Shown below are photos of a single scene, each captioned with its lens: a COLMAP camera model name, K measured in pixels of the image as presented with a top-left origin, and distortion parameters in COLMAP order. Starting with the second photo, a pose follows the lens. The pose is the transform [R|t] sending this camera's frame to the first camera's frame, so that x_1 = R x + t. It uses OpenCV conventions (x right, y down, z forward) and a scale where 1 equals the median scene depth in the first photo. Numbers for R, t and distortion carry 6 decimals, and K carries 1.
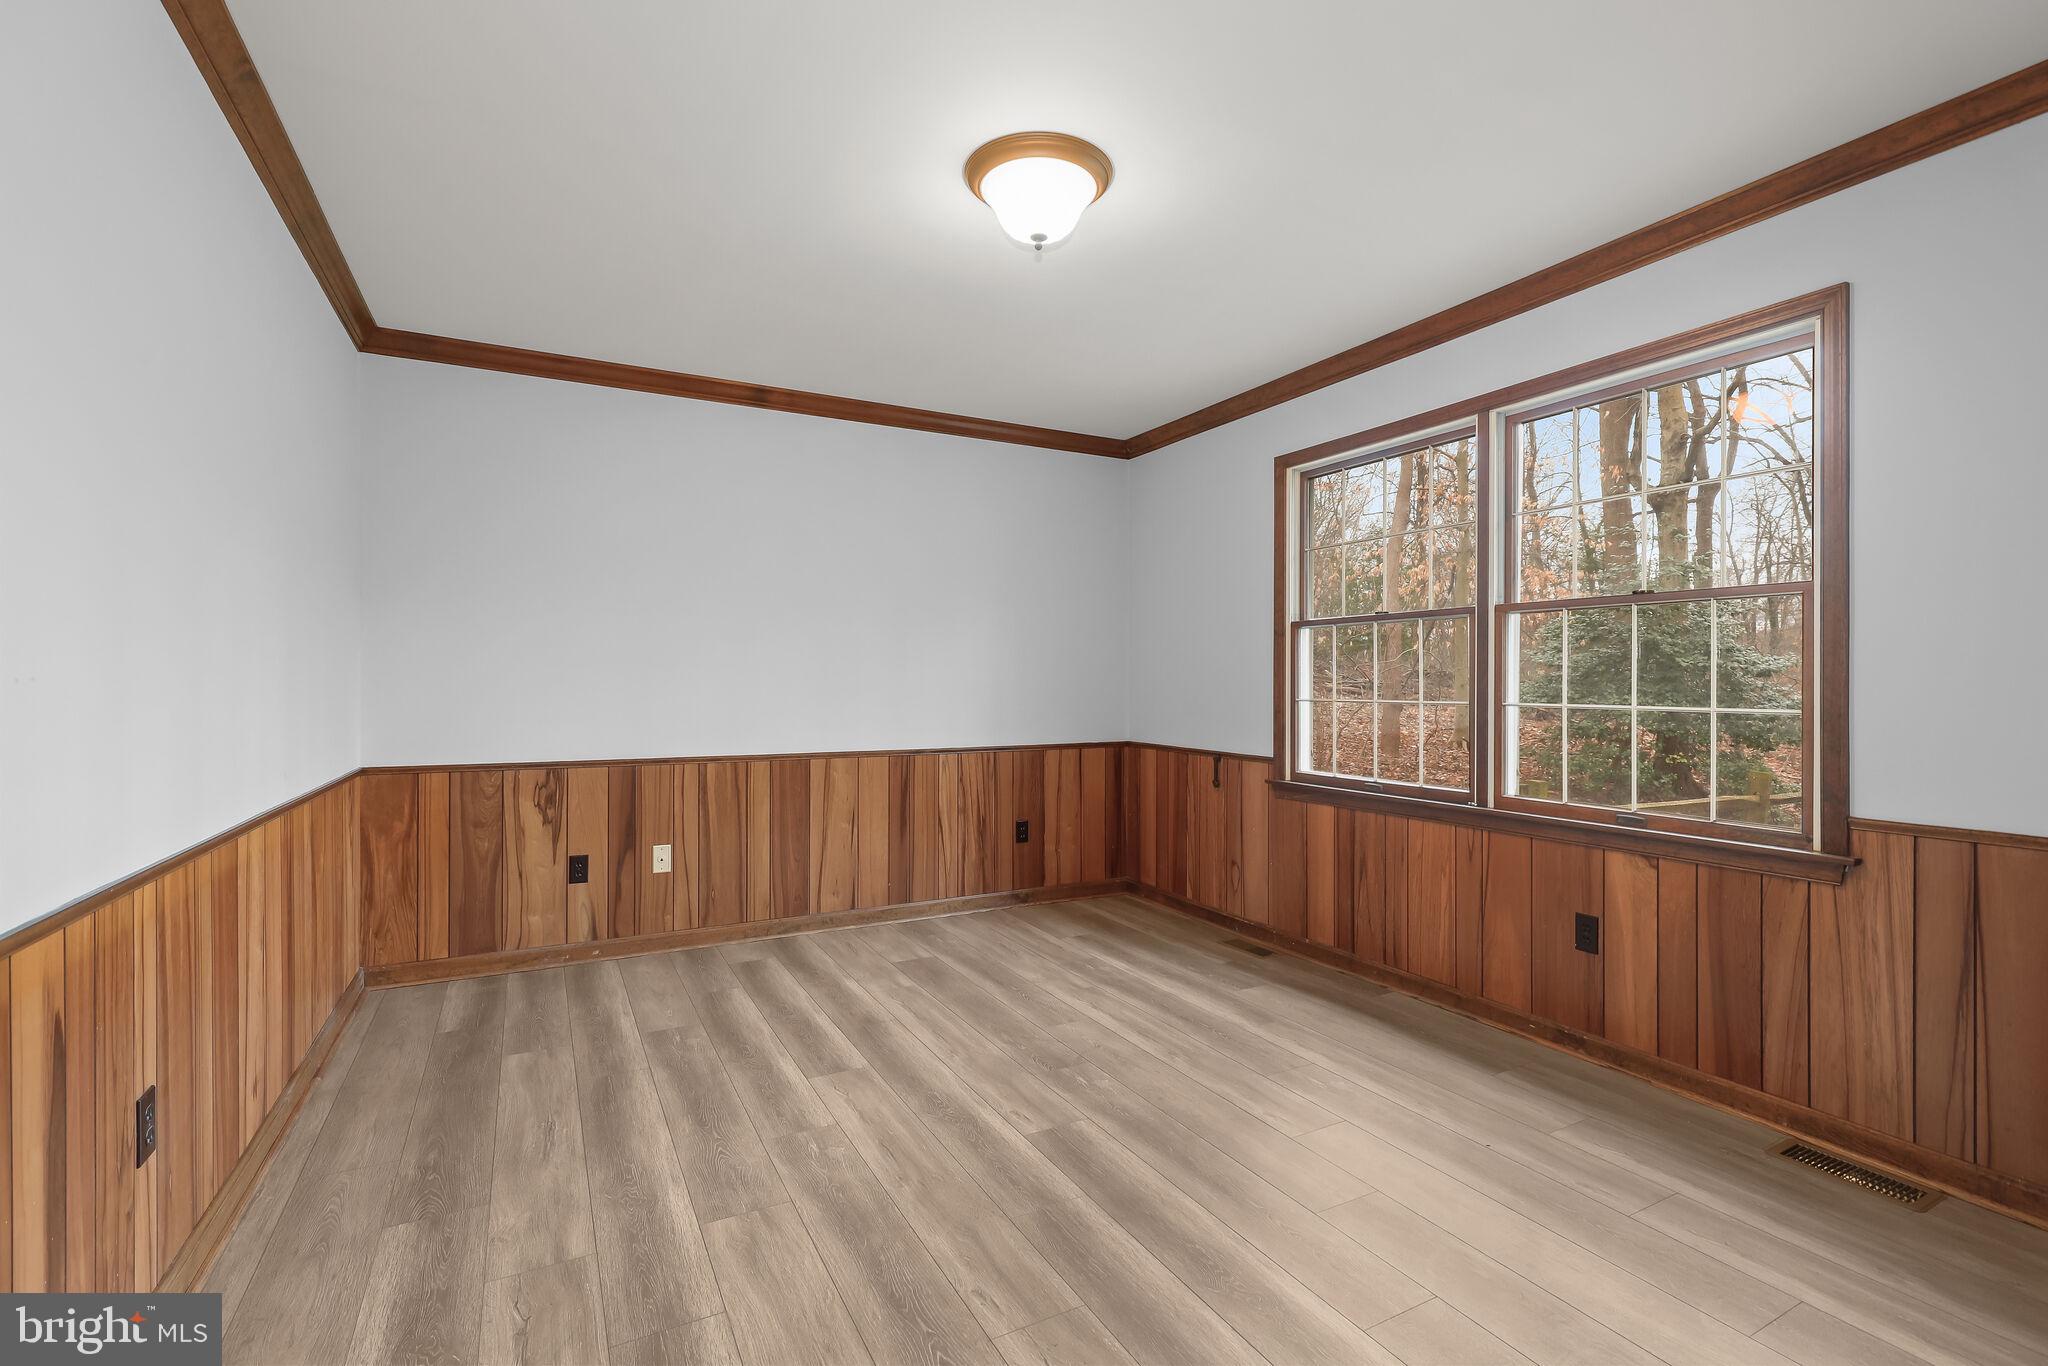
lens RADIAL K [[933.5, 0, 1034.5], [0, 933.5, 690.8], [0, 0, 1]] dist [-0.000047, 0.000659]
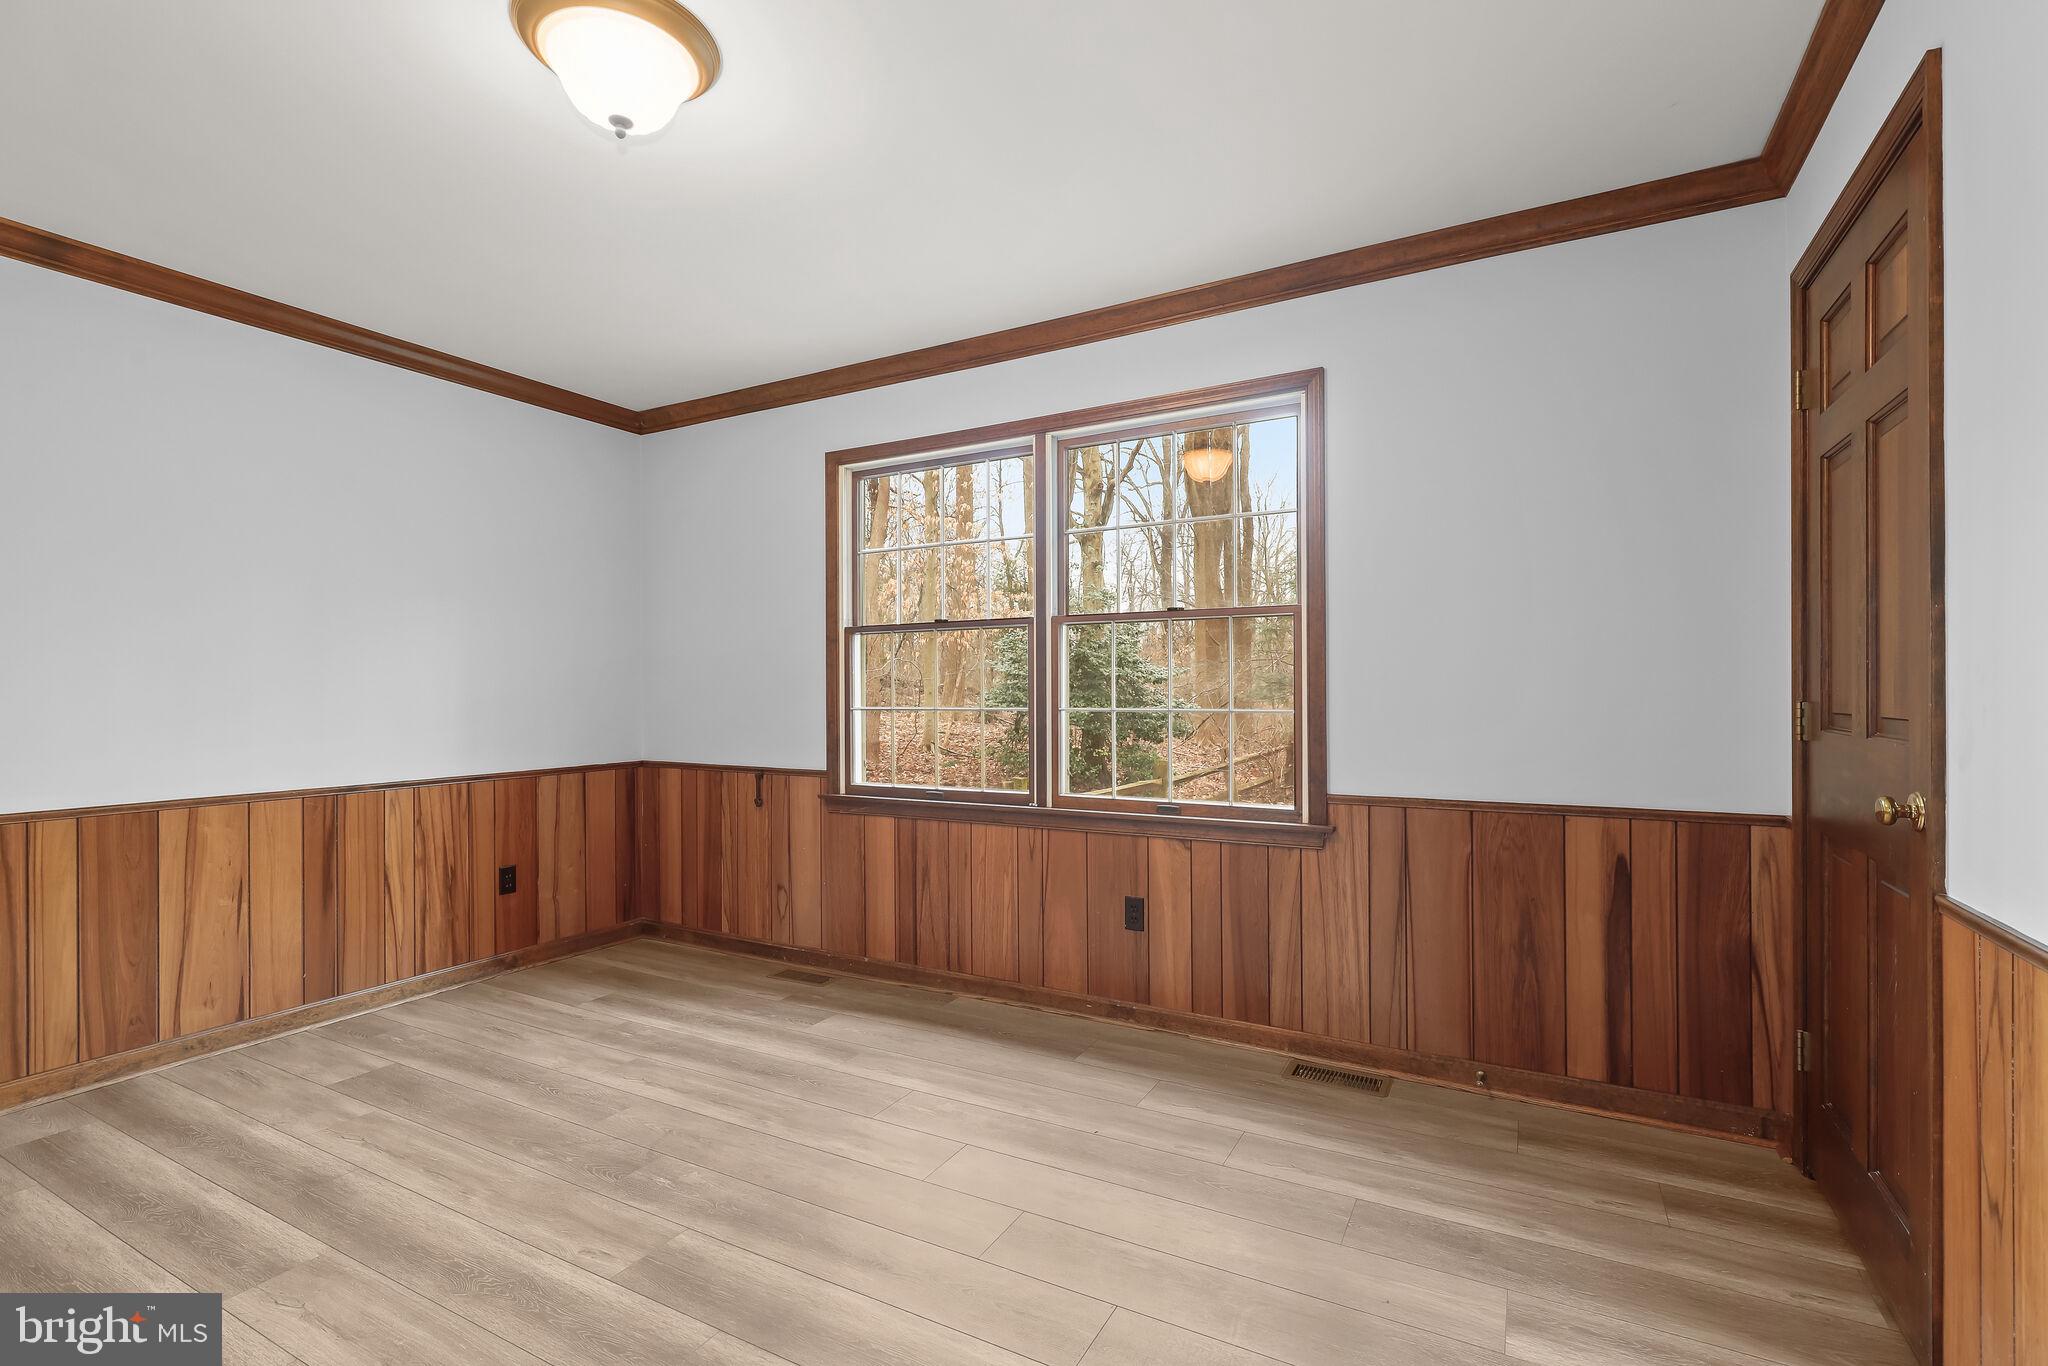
lens RADIAL K [[933.5, 0, 1034.5], [0, 933.5, 690.8], [0, 0, 1]] dist [-0.000047, 0.000659]
pose [[0.838402, -0.008569, 0.544985, -0.093876], [0.013780, 0.999890, -0.005477, -0.001139], [-0.544878, 0.012102, 0.838428, 0.108356]]
